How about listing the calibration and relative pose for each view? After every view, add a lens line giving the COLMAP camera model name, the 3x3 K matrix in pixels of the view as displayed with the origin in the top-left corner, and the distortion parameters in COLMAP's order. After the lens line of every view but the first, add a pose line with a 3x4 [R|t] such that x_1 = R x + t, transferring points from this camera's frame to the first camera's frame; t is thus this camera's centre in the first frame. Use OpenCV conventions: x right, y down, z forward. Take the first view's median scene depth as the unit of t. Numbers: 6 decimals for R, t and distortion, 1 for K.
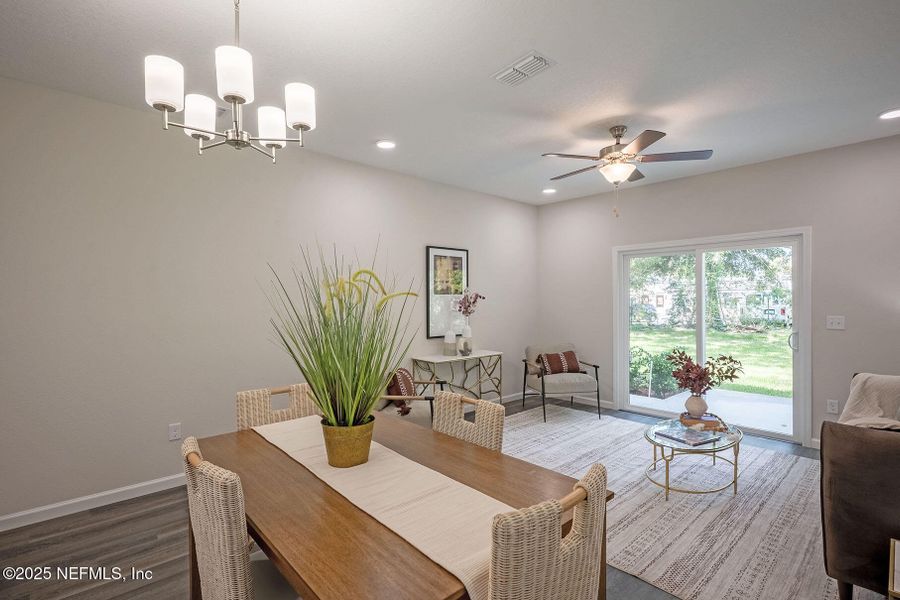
lens RADIAL K [[432.2, 0, 451.8], [0, 432.2, 302.1], [0, 0, 1]] dist [-0.002250, 0.002549]
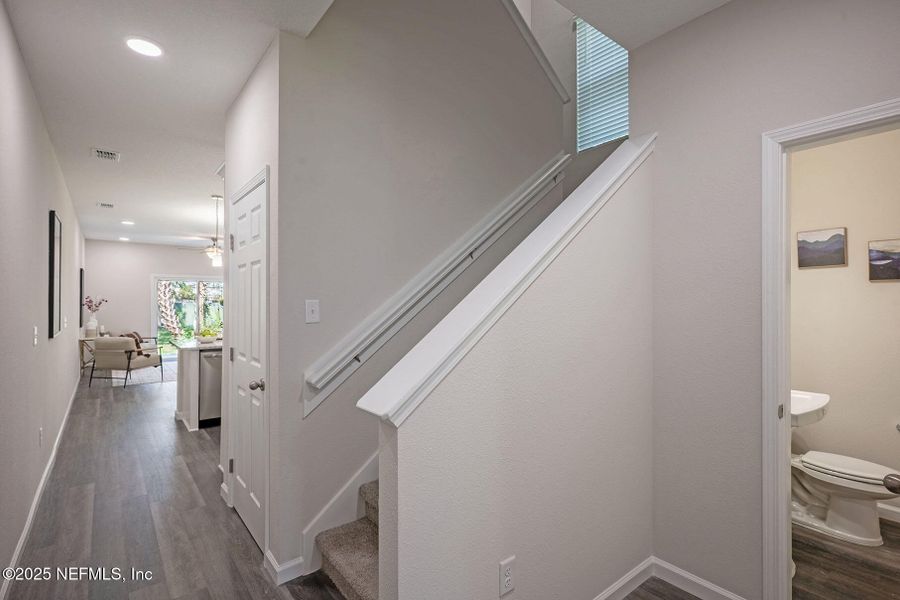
lens RADIAL K [[432.2, 0, 459.6], [0, 432.2, 301.9], [0, 0, 1]] dist [-0.002250, 0.002549]
pose [[0.057483, 0.005992, 0.998329, -1.536597], [0.000259, 0.999982, -0.006017, 0.002635], [-0.998346, 0.000605, 0.057480, -0.465910]]
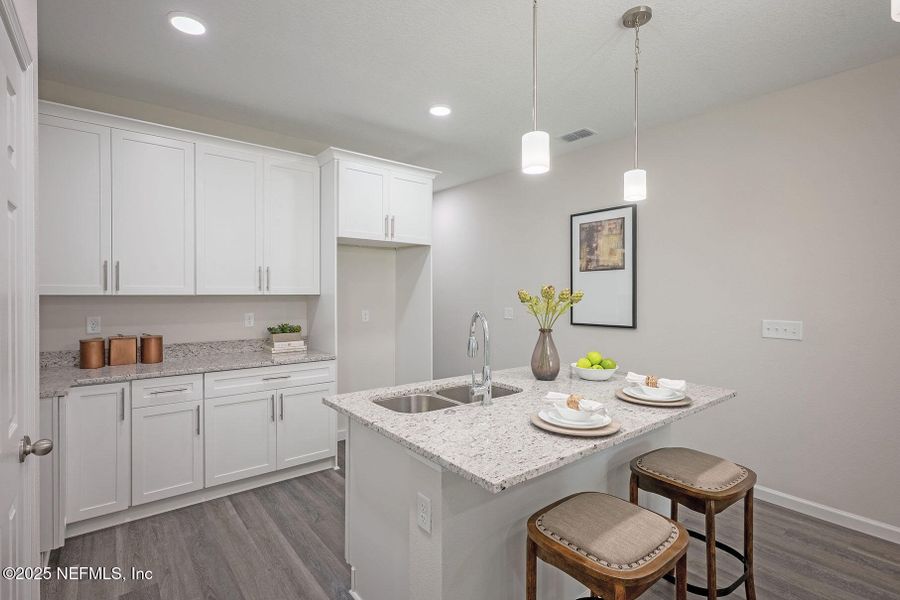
lens RADIAL K [[432.2, 0, 452.6], [0, 432.2, 295.5], [0, 0, 1]] dist [-0.002250, 0.002549]
pose [[-0.064765, 0.009158, -0.997859, 0.017301], [-0.009457, 0.999907, 0.009791, -0.003568], [0.997856, 0.010071, -0.064672, 0.093569]]
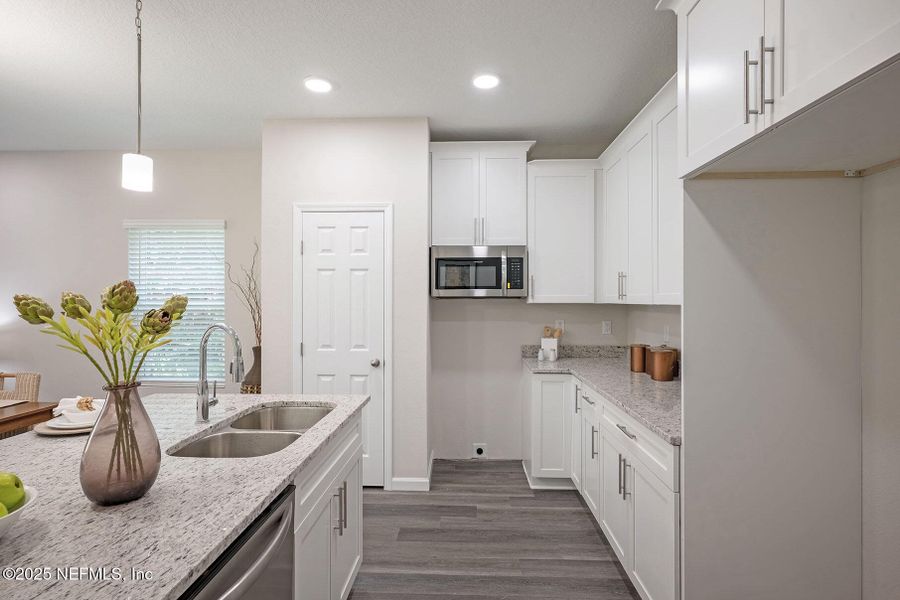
lens RADIAL K [[432.2, 0, 450.9], [0, 432.2, 299.8], [0, 0, 1]] dist [-0.002250, 0.002549]
pose [[-0.709169, 0.003469, 0.705030, -0.763129], [0.006098, 0.999981, 0.001214, -0.002277], [-0.705012, 0.005160, -0.709177, 0.206622]]
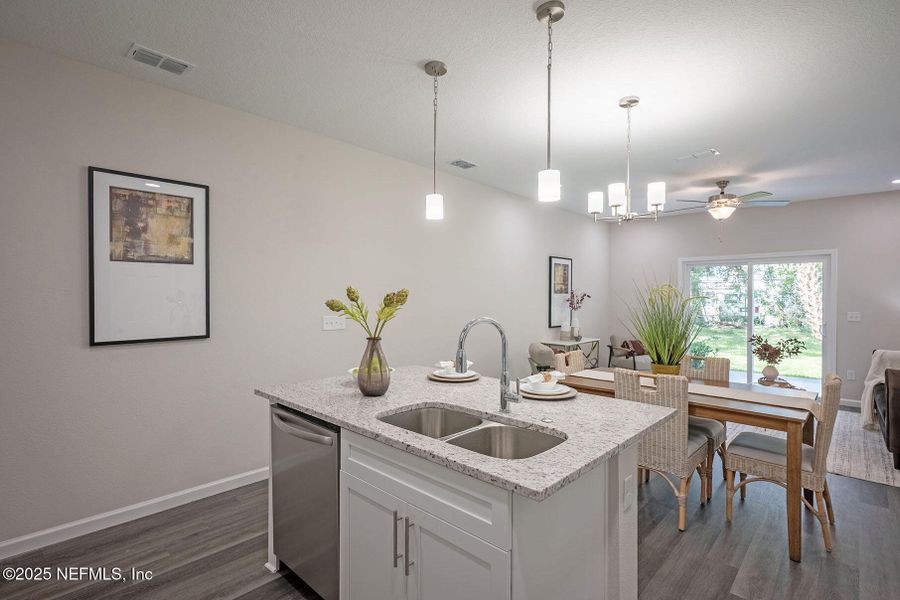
lens RADIAL K [[432.2, 0, 449.2], [0, 432.2, 297.6], [0, 0, 1]] dist [-0.002250, 0.002549]
pose [[0.997582, 0.009161, 0.068898, -0.444923], [-0.009058, 0.999957, -0.001803, -0.000994], [-0.068911, 0.001175, 0.997622, -0.274336]]
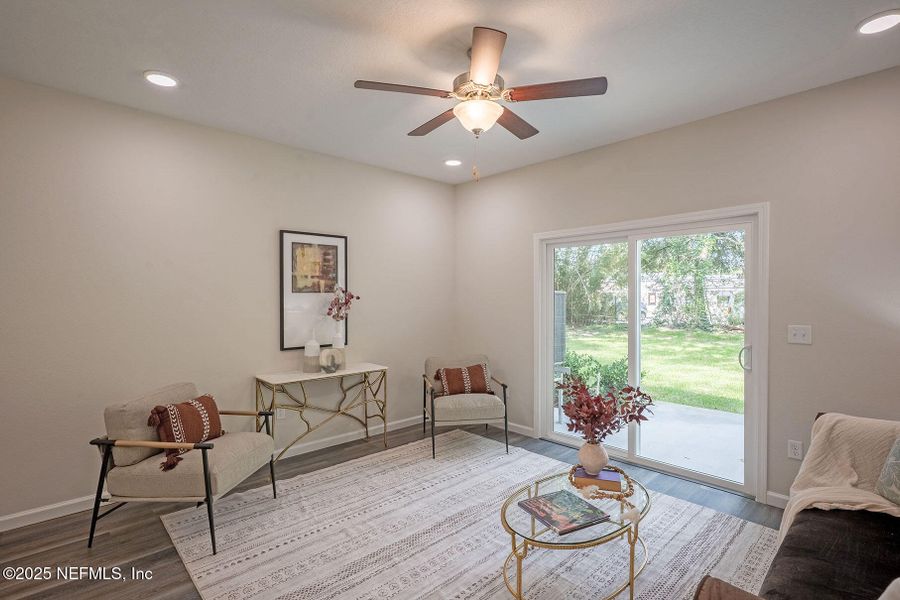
lens RADIAL K [[432.2, 0, 454.6], [0, 432.2, 302.1], [0, 0, 1]] dist [-0.002250, 0.002549]
pose [[0.999970, 0.002534, 0.007269, 0.244773], [-0.002581, 0.999976, 0.006506, -0.007806], [-0.007253, -0.006525, 0.999952, 0.225447]]
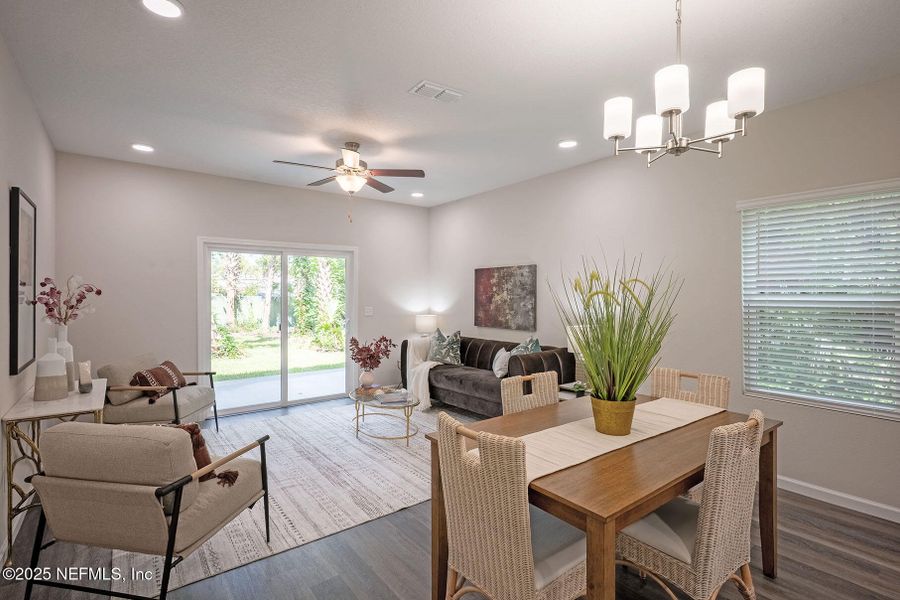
lens RADIAL K [[432.2, 0, 453.2], [0, 432.2, 297.1], [0, 0, 1]] dist [-0.002250, 0.002549]
pose [[0.088315, 0.000619, 0.996092, -0.499324], [0.003472, 0.999994, -0.000930, -0.001472], [-0.996087, 0.003540, 0.088312, 0.451755]]
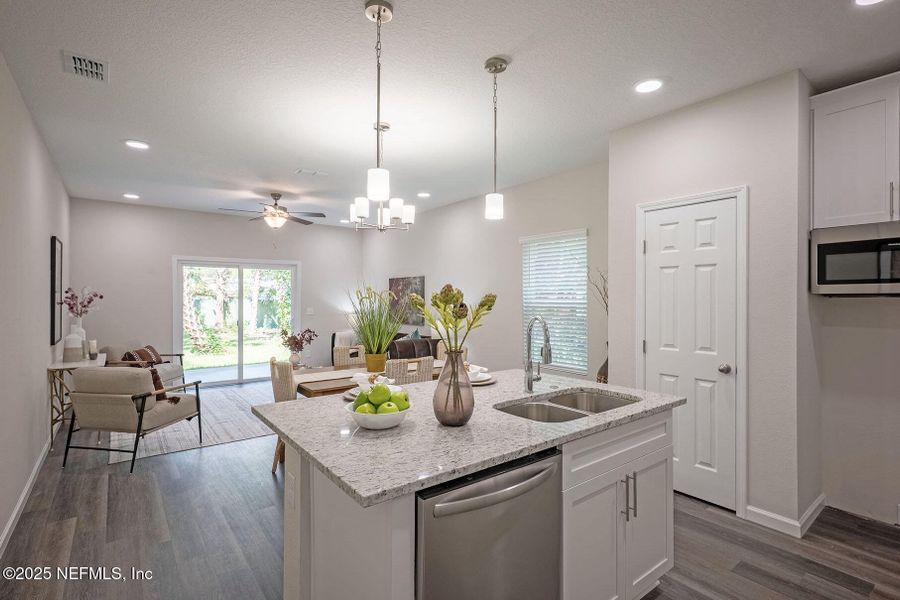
lens RADIAL K [[432.2, 0, 453.0], [0, 432.2, 299.3], [0, 0, 1]] dist [-0.002250, 0.002549]
pose [[0.084435, 0.002772, 0.996425, -0.831589], [0.003227, 0.999990, -0.003055, 0.000137], [-0.996424, 0.003474, 0.084425, 0.139569]]
